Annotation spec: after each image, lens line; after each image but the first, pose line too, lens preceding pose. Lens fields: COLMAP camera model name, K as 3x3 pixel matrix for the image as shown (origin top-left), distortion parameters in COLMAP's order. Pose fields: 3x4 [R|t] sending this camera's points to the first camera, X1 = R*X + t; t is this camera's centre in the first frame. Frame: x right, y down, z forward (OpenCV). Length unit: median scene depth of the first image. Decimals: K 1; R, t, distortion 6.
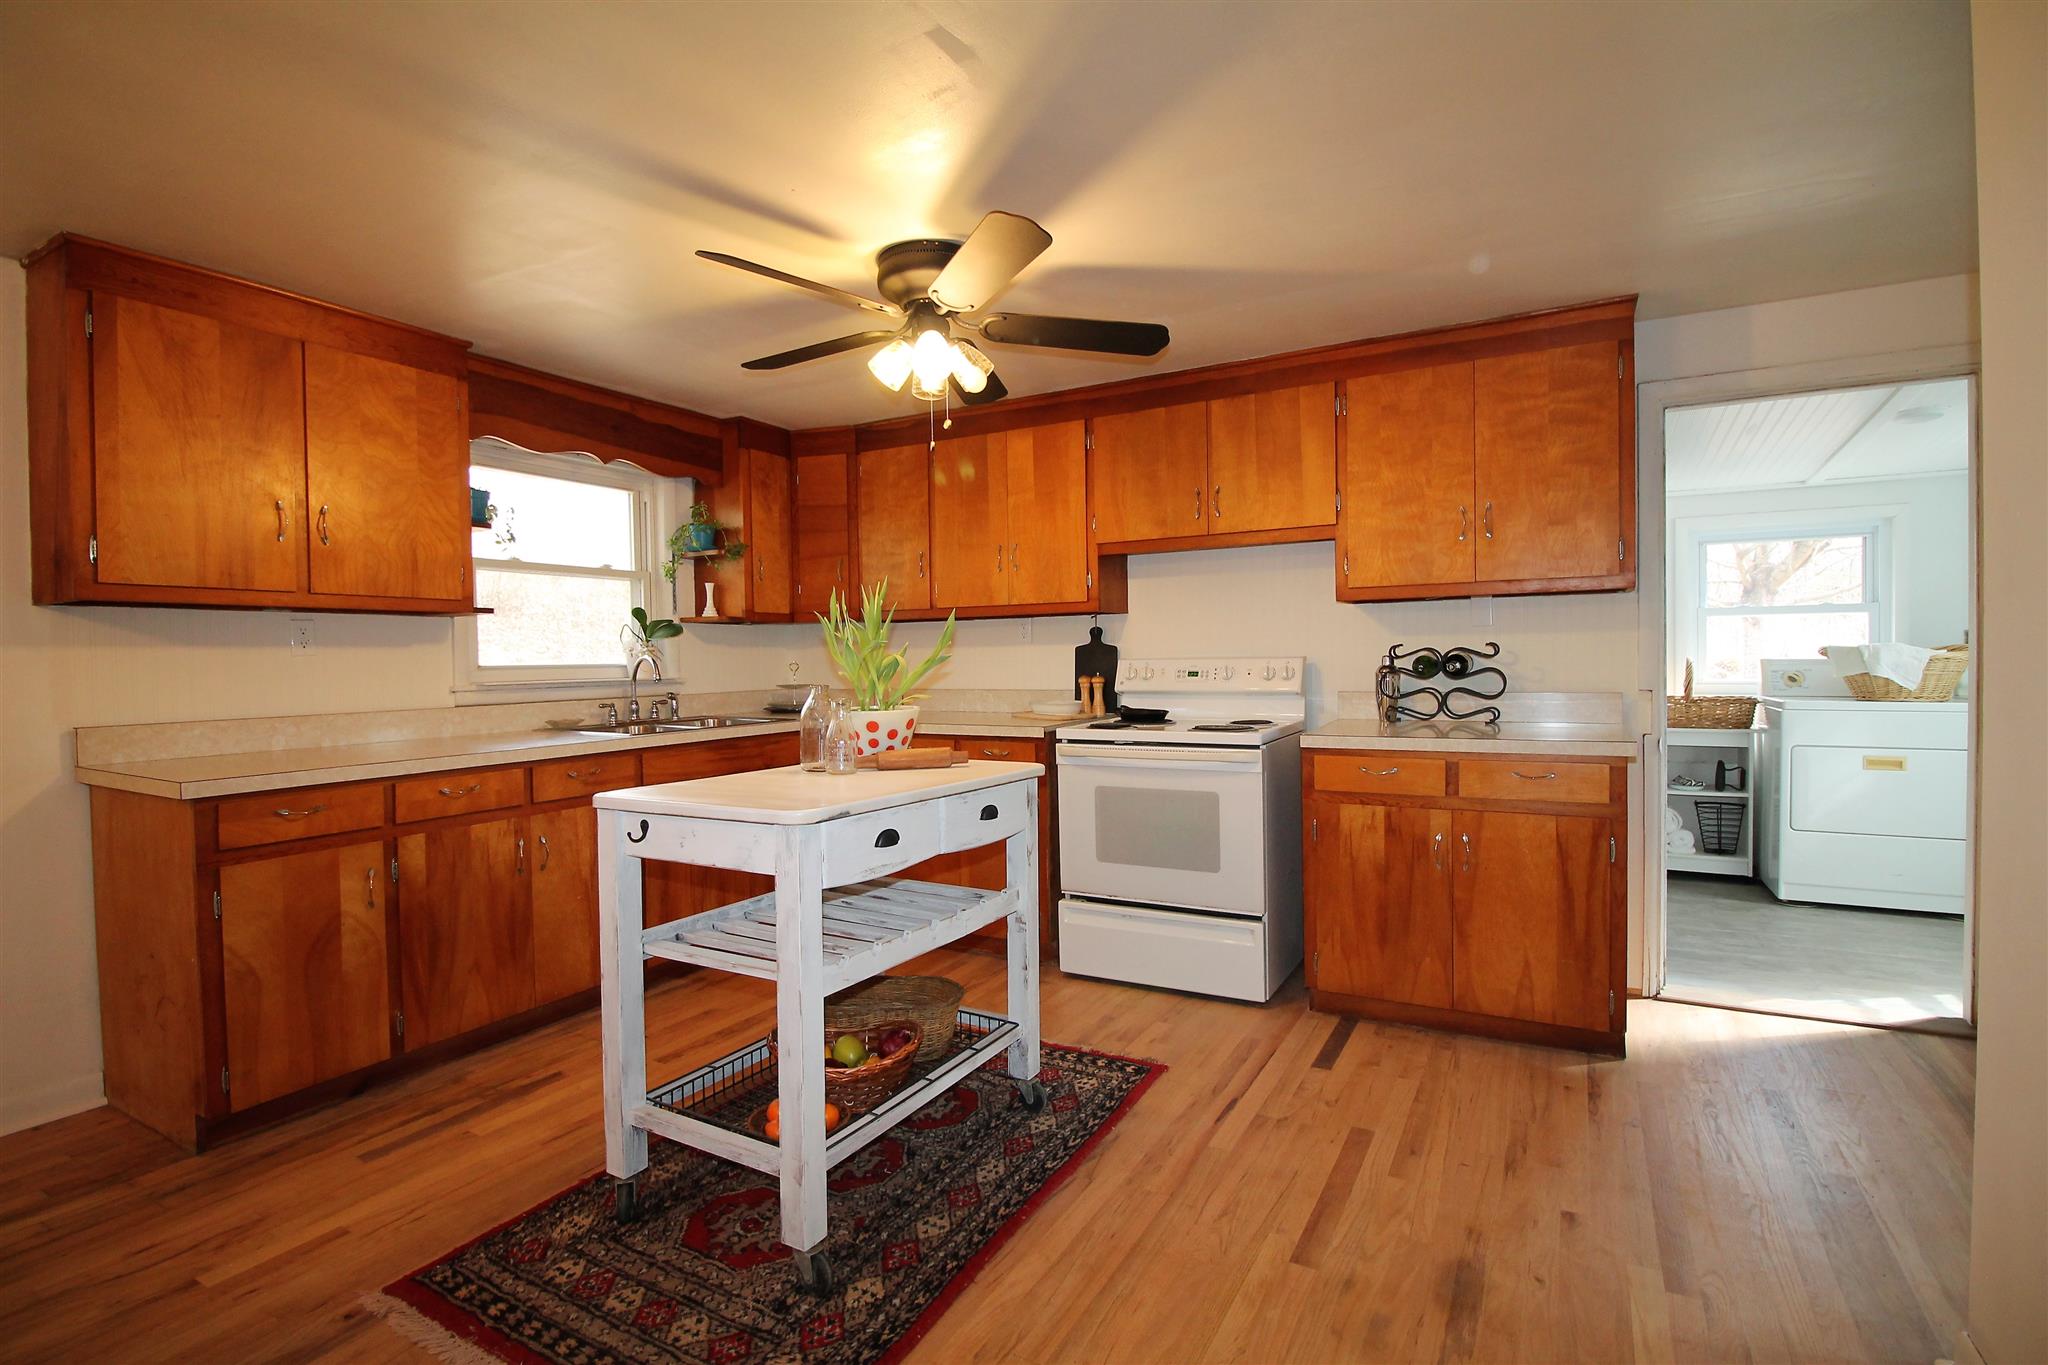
lens RADIAL K [[966.3, 0, 1031.2], [0, 966.3, 680.9], [0, 0, 1]] dist [0.003006, -0.015085]
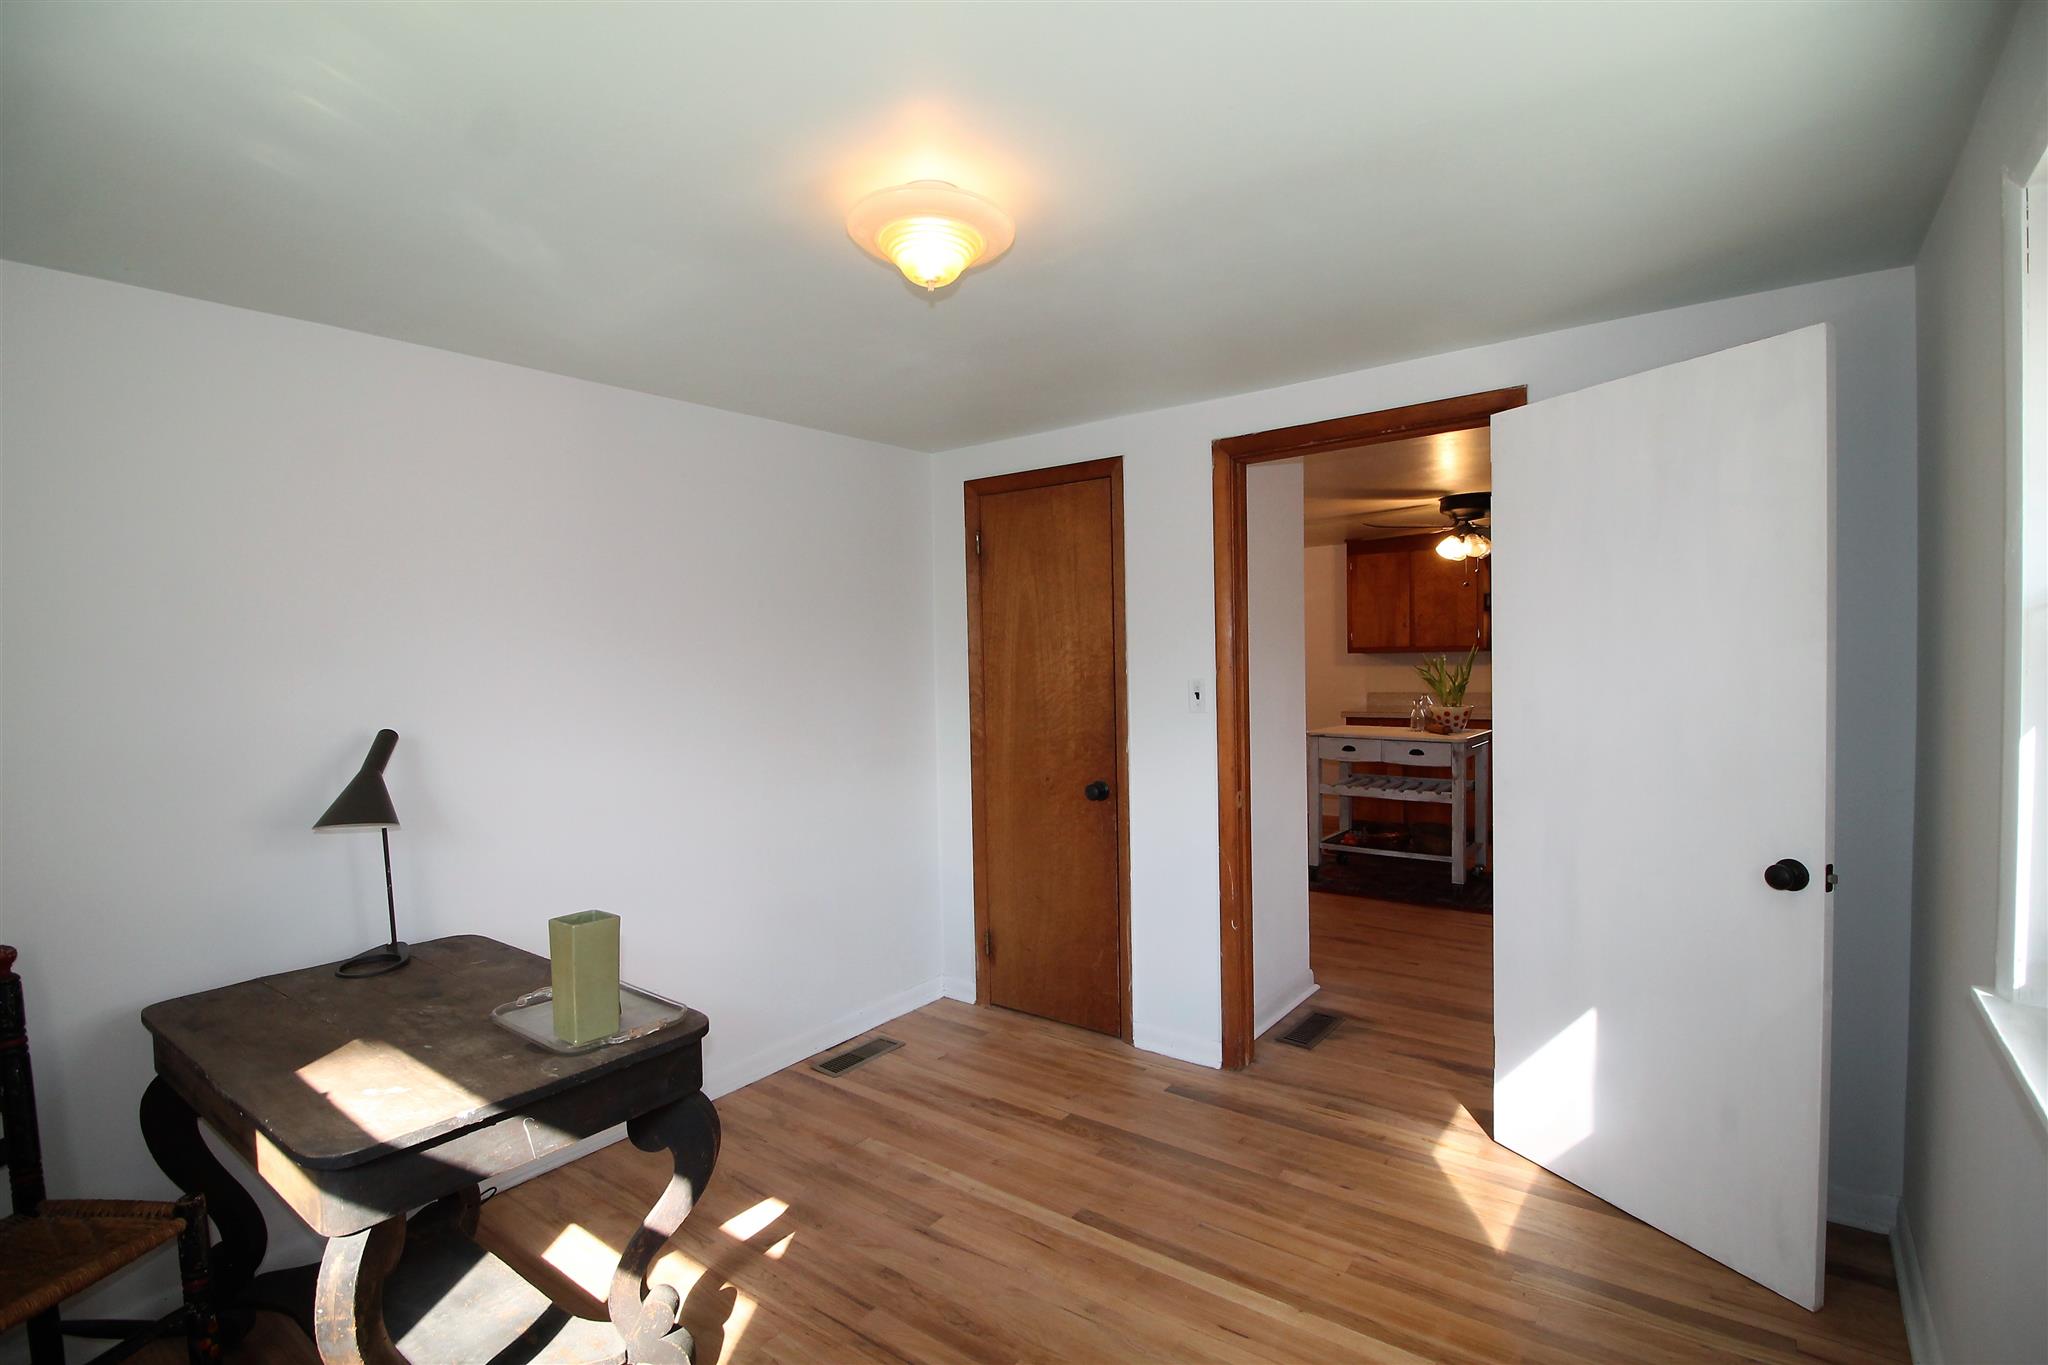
lens RADIAL K [[966.3, 0, 1031.2], [0, 966.3, 680.9], [0, 0, 1]] dist [0.003006, -0.015085]
pose [[-0.140634, 0.044357, -0.989067, 1.654829], [-0.003799, 0.998964, 0.045341, -0.094685], [0.990054, 0.010134, -0.140320, 0.279727]]
